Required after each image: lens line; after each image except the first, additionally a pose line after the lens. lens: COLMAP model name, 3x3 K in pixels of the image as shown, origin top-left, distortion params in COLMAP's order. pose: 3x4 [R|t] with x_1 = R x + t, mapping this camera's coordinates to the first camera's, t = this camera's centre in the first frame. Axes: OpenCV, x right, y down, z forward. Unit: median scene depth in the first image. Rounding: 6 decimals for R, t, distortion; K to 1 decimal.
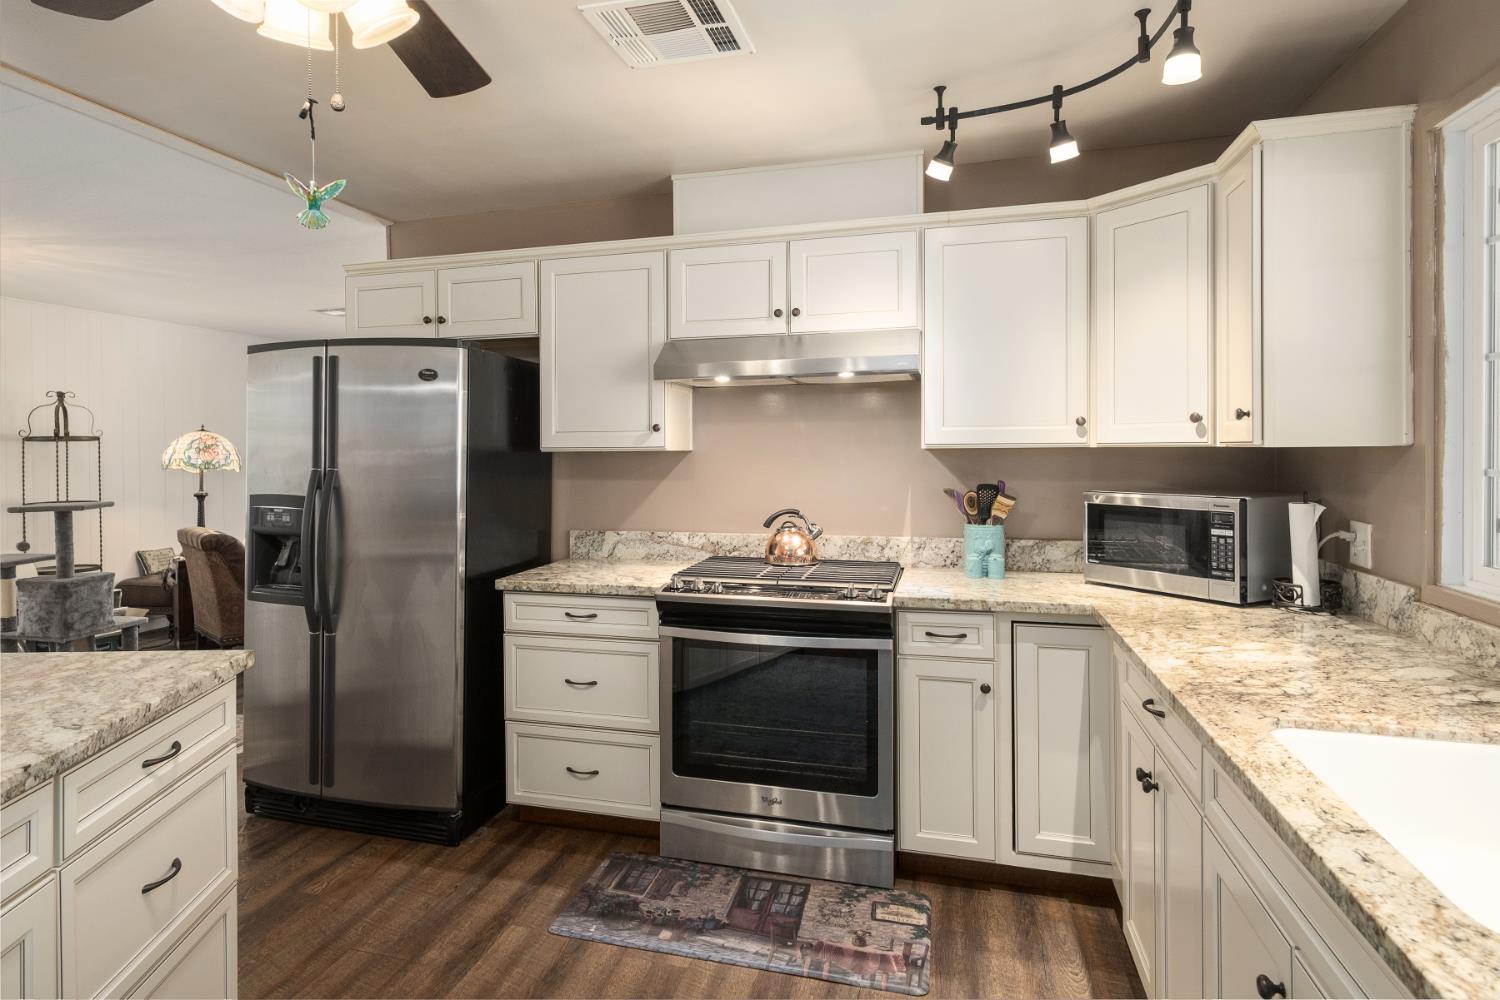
lens RADIAL K [[867.7, 0, 671.4], [0, 867.7, 449.2], [0, 0, 1]] dist [-0.001454, 0.000374]
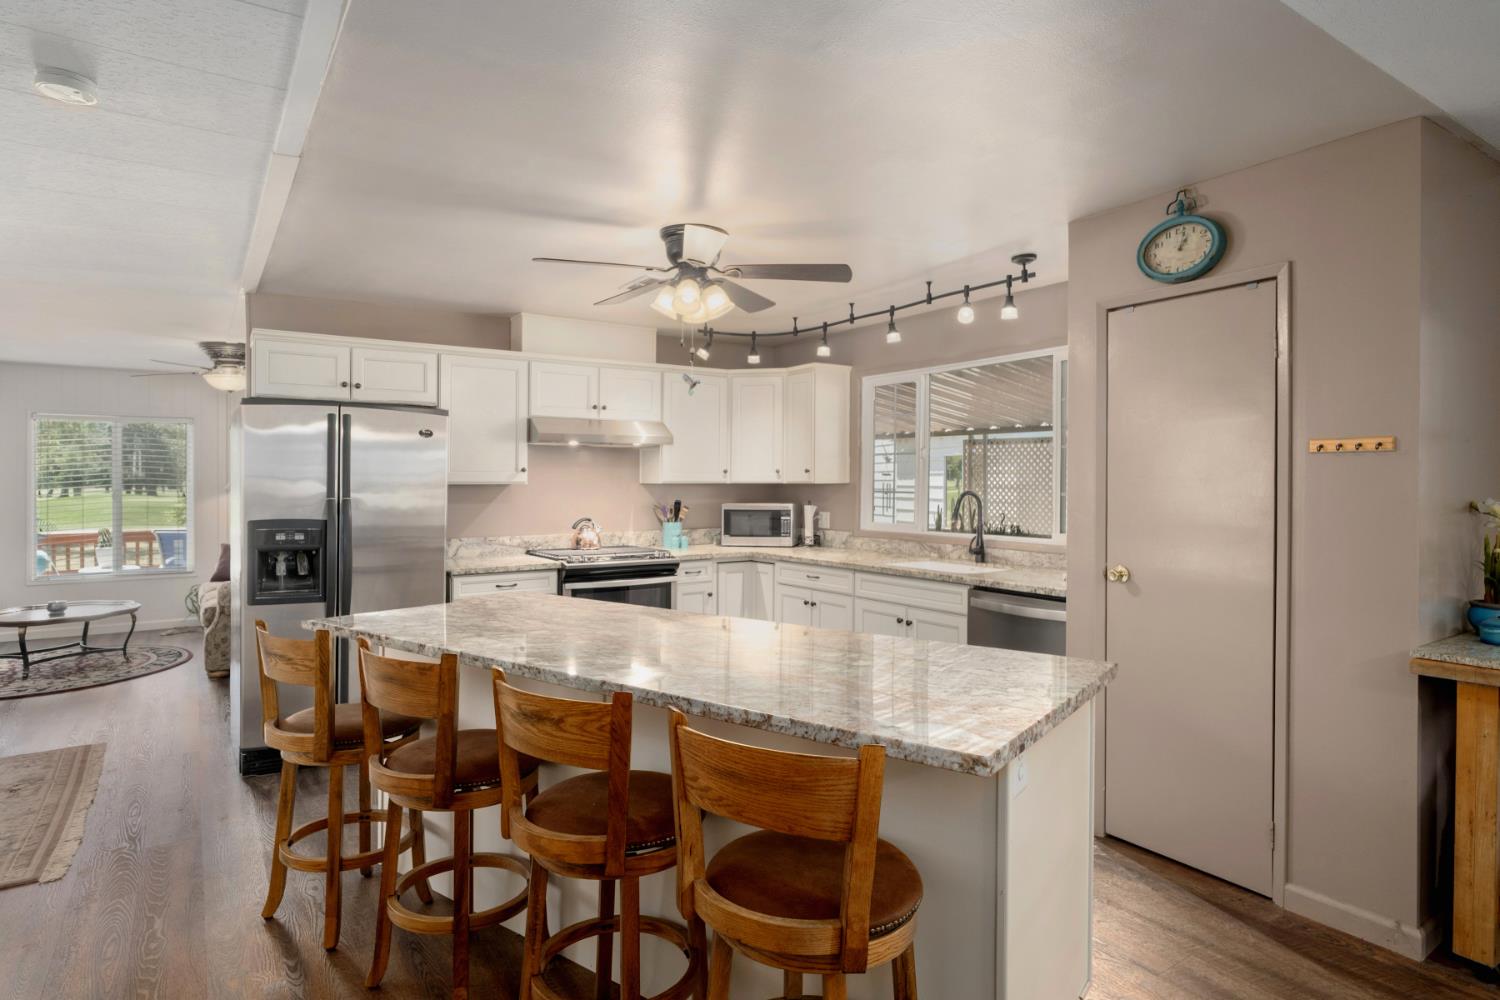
lens RADIAL K [[829.7, 0, 750.9], [0, 829.7, 491.8], [0, 0, 1]] dist [0.000714, 0.000695]
pose [[0.624166, -0.003392, 0.781285, -1.099057], [-0.002996, 0.999973, 0.006735, 0.004912], [-0.781286, -0.006545, 0.624139, -0.342874]]
